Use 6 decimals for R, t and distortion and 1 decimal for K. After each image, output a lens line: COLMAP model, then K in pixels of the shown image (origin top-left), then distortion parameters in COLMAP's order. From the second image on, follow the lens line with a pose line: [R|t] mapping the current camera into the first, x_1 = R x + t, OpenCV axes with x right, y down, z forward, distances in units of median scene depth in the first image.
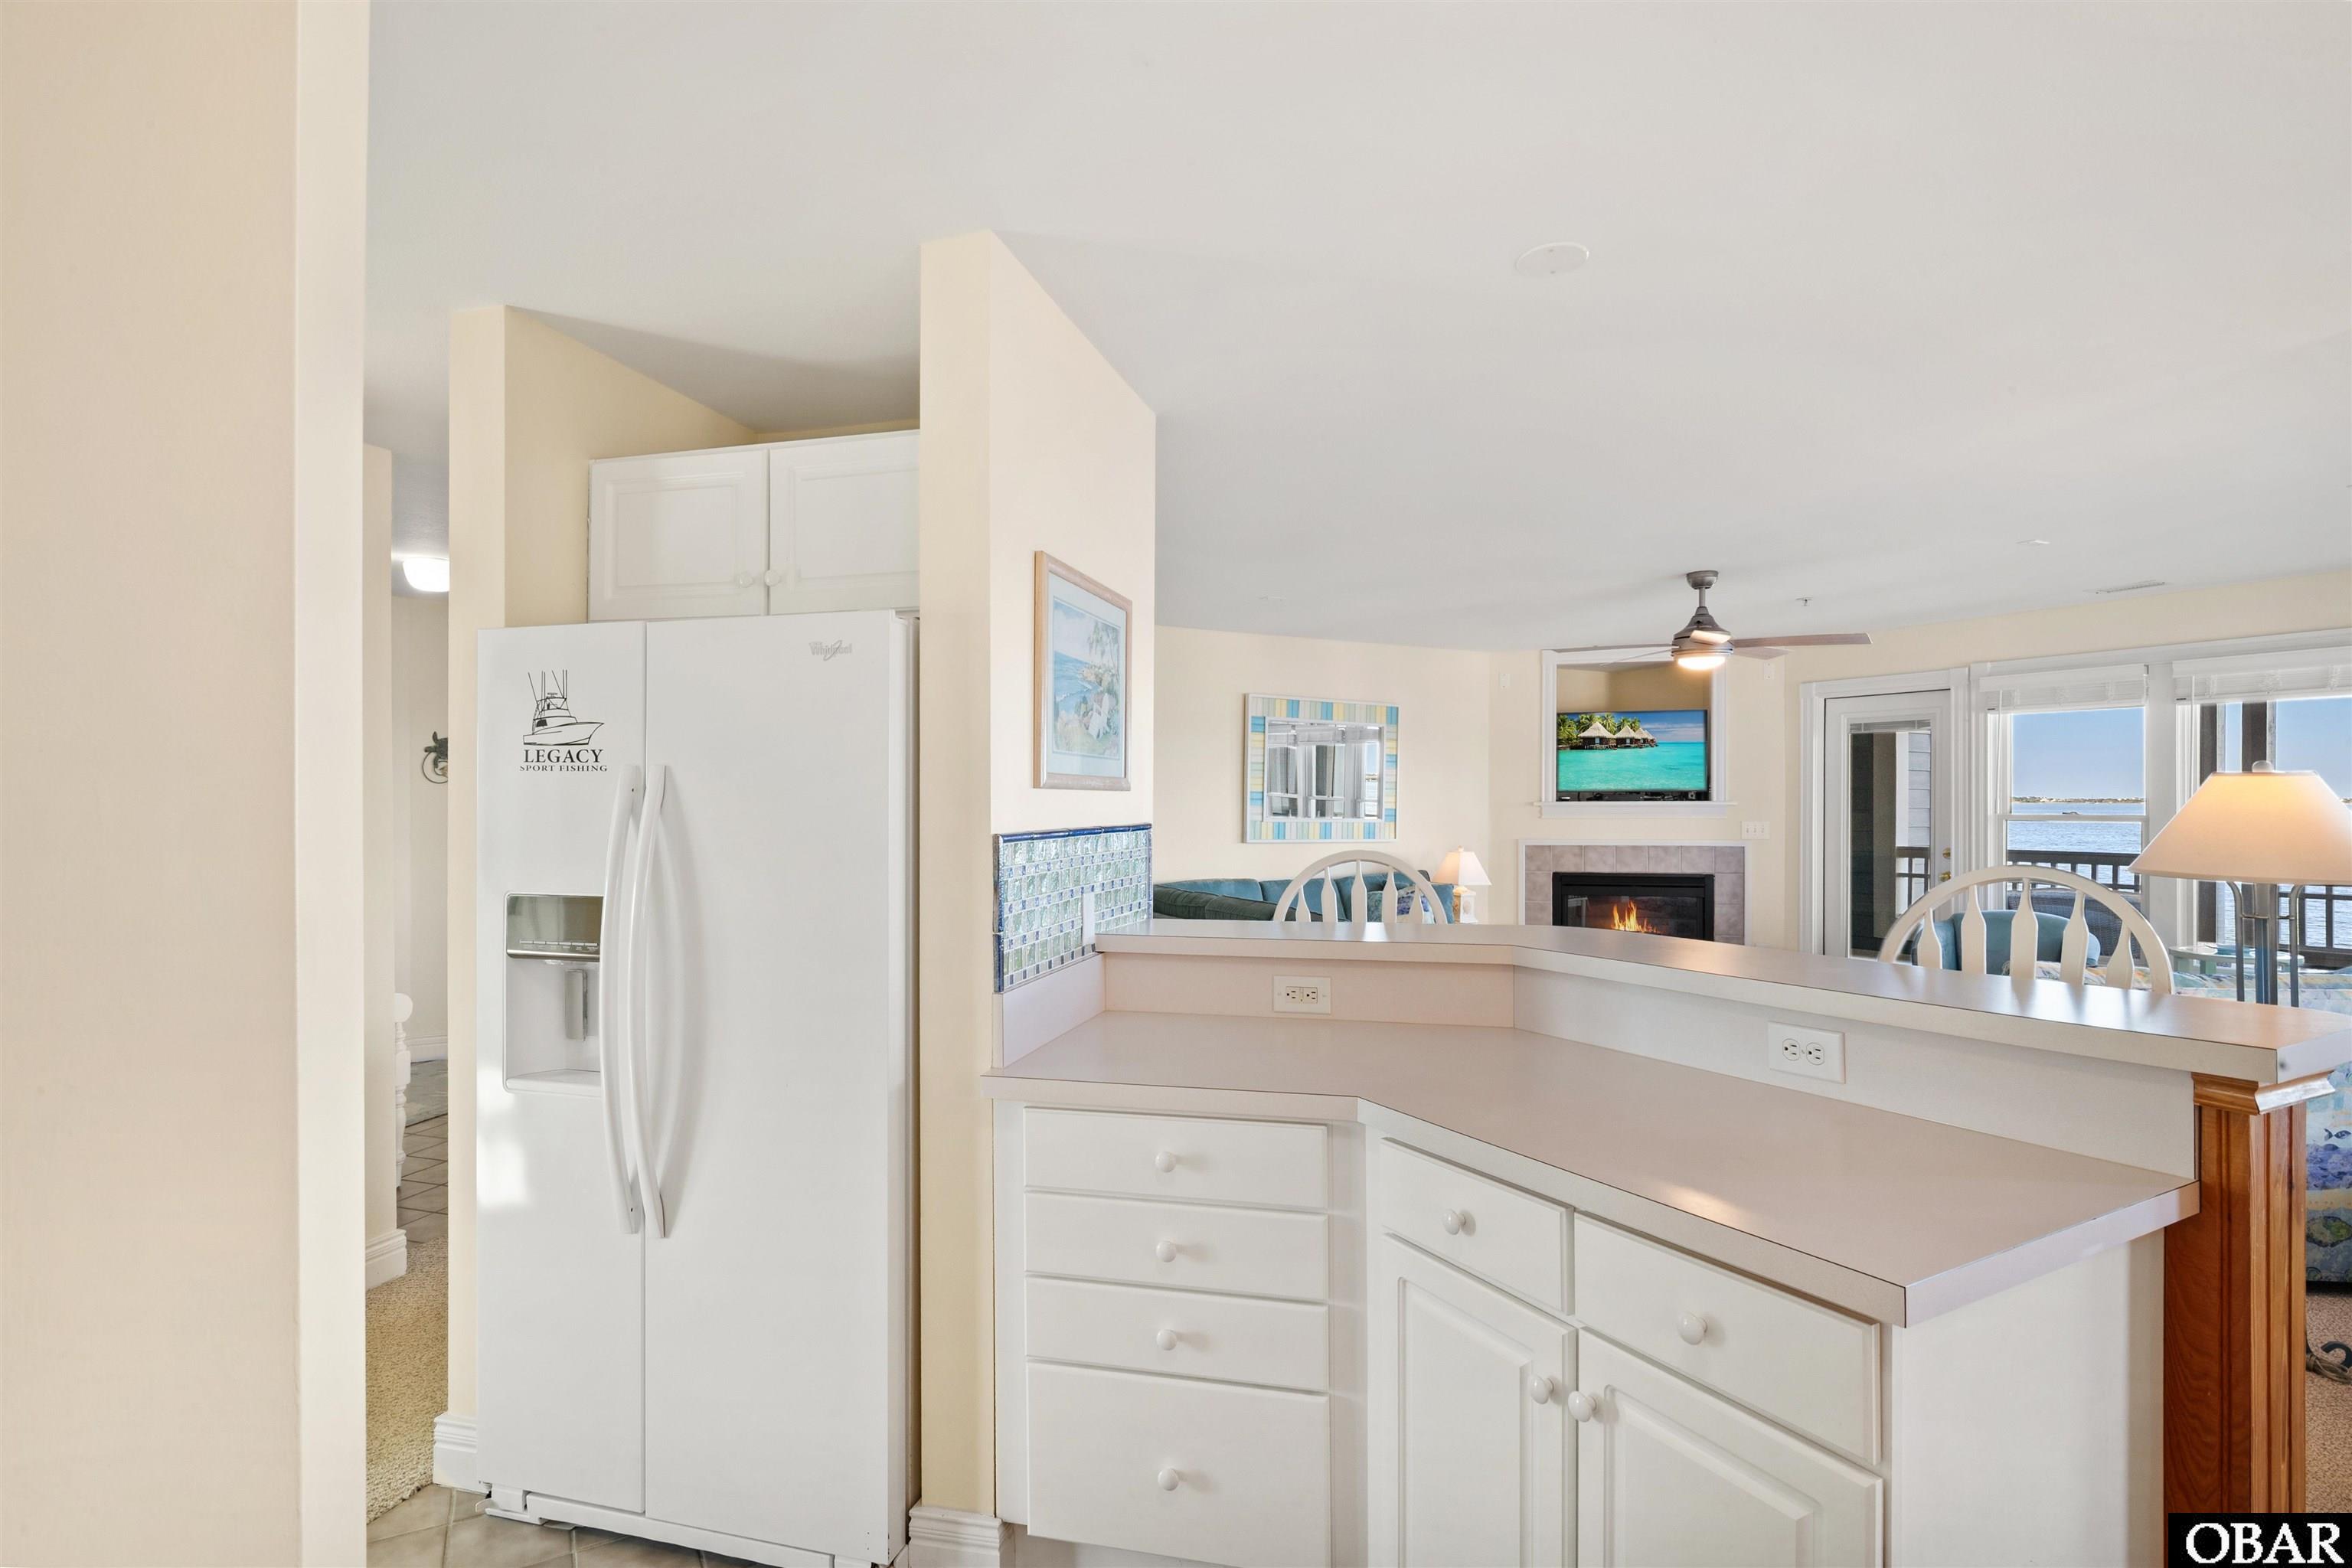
lens RADIAL K [[1125.3, 0, 1177.9], [0, 1125.3, 799.0], [0, 0, 1]] dist [-0.001676, -0.000494]
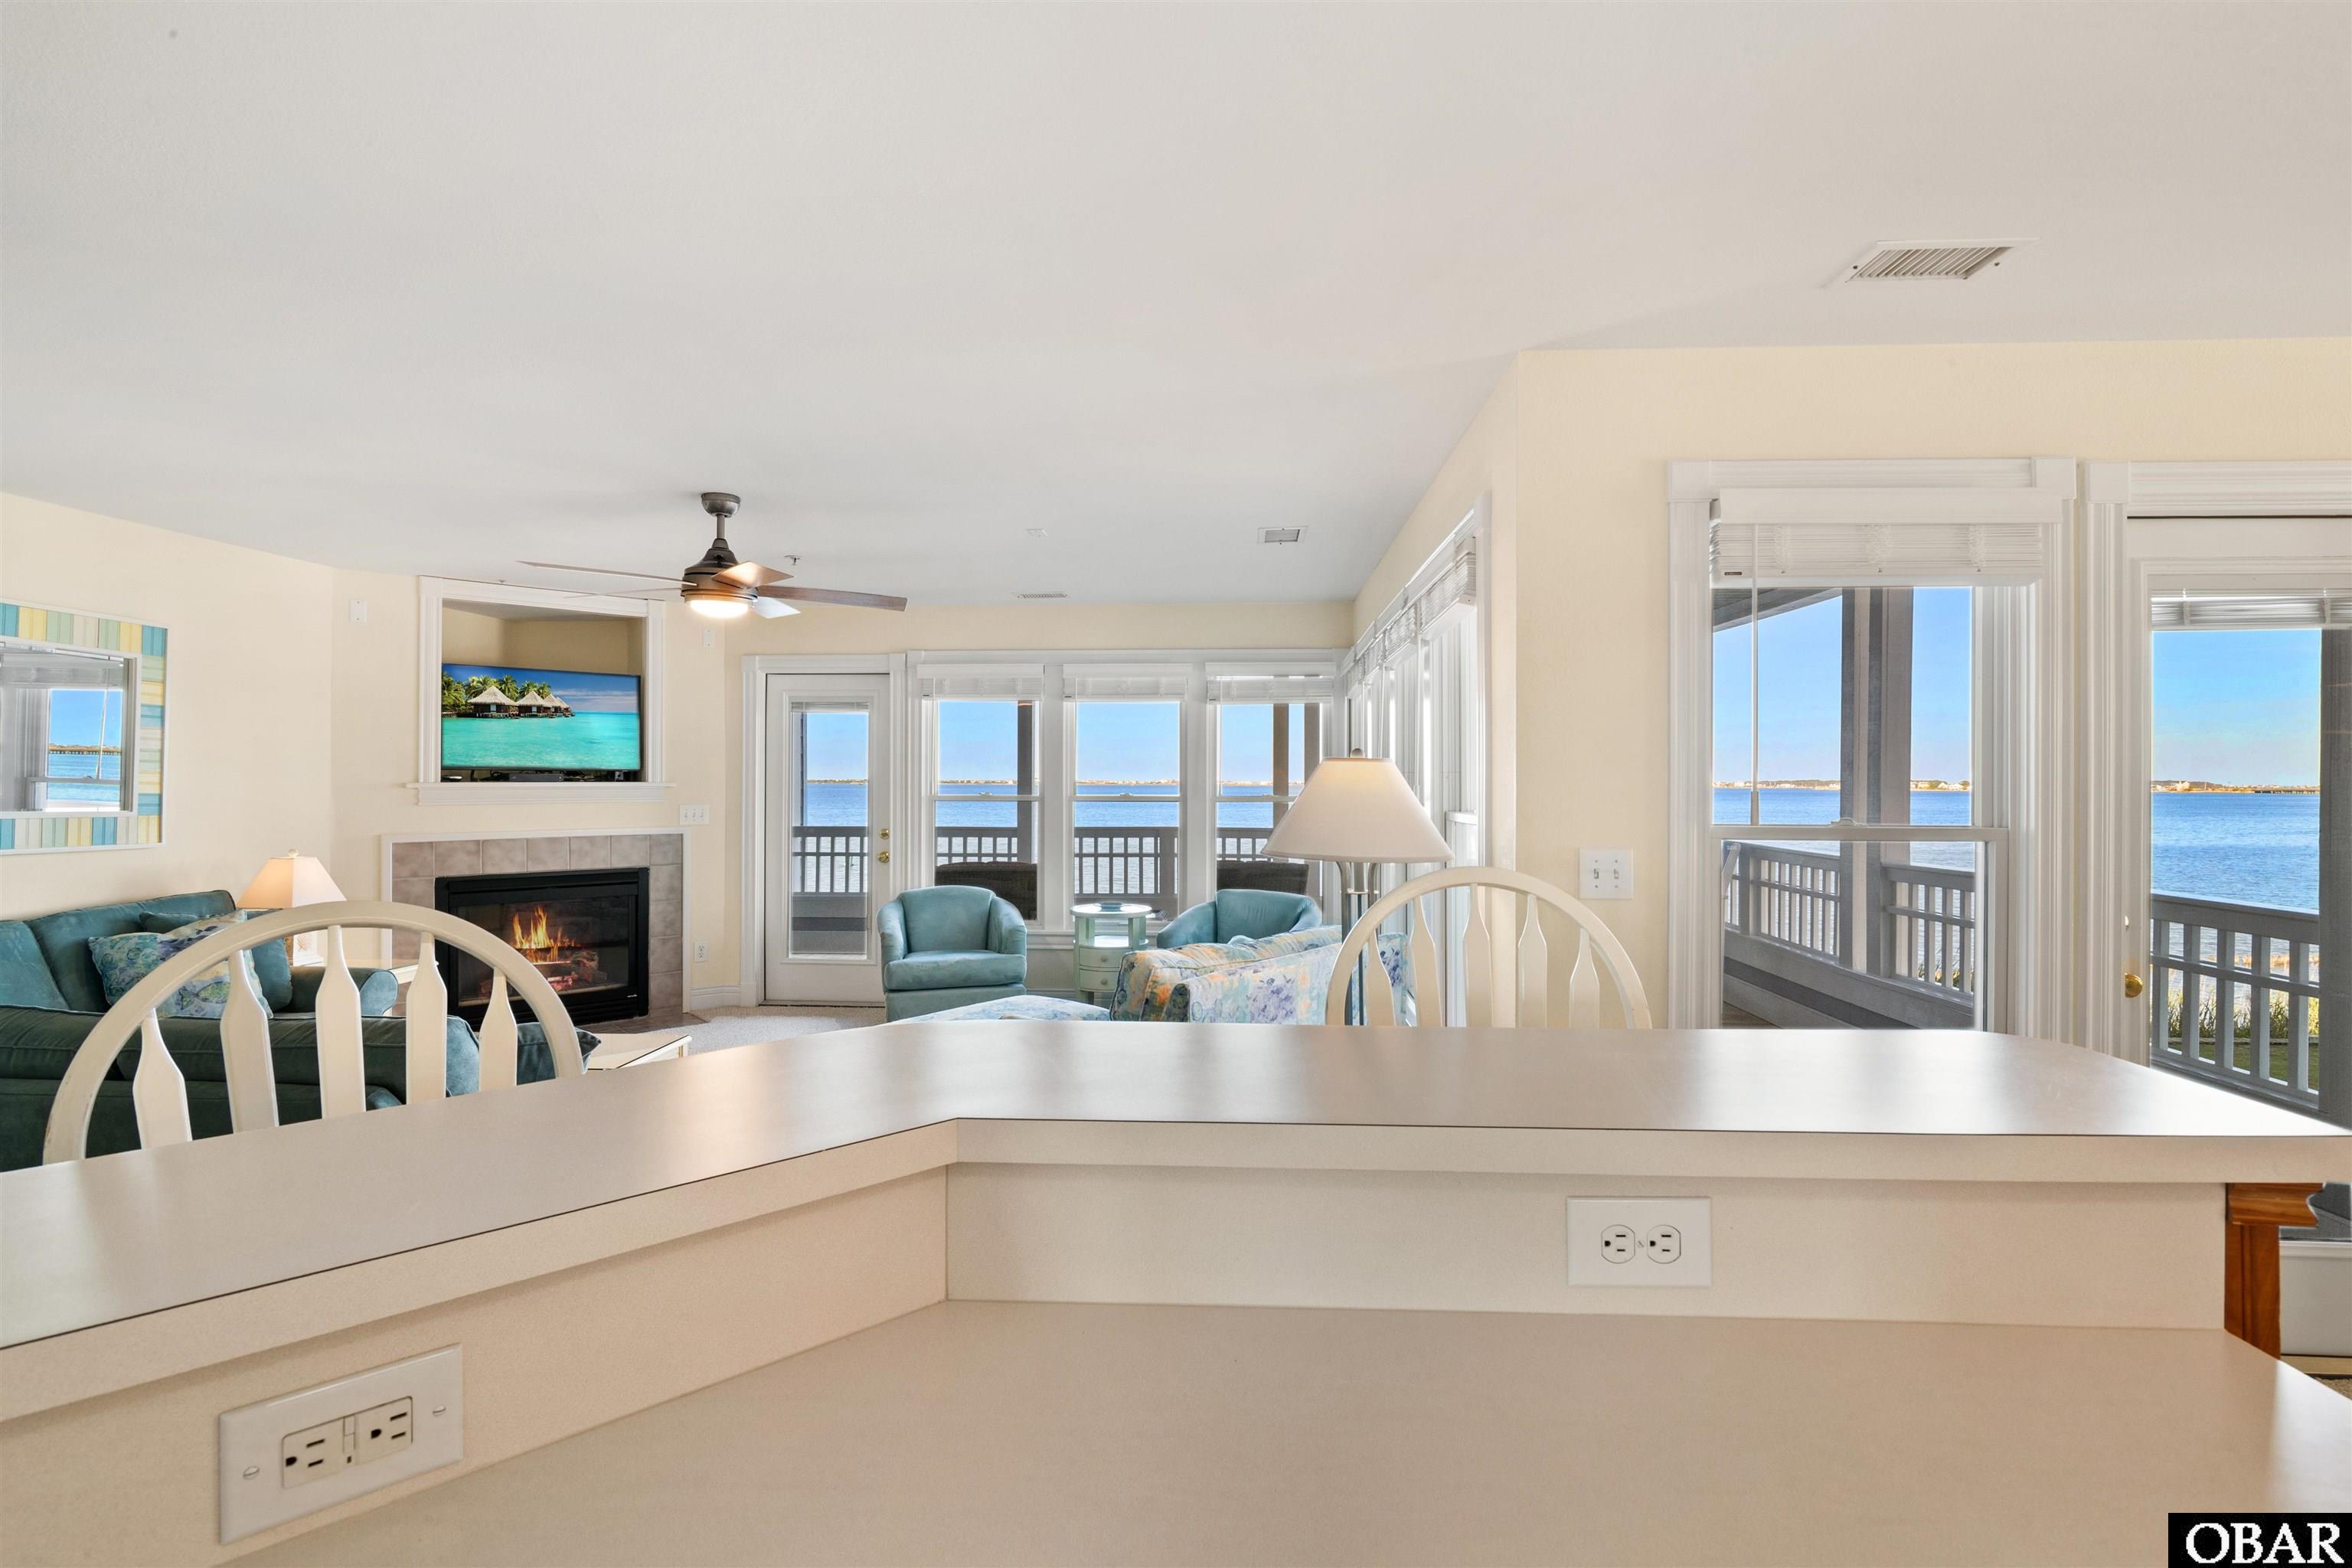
lens RADIAL K [[1088.4, 0, 1175.3], [0, 1088.4, 781.8], [0, 0, 1]] dist [-0.002751, -0.000027]
pose [[0.542638, 0.001615, 0.839965, -0.004056], [-0.003836, 0.999992, 0.000556, -0.000420], [-0.839958, -0.003523, 0.542640, 0.212416]]
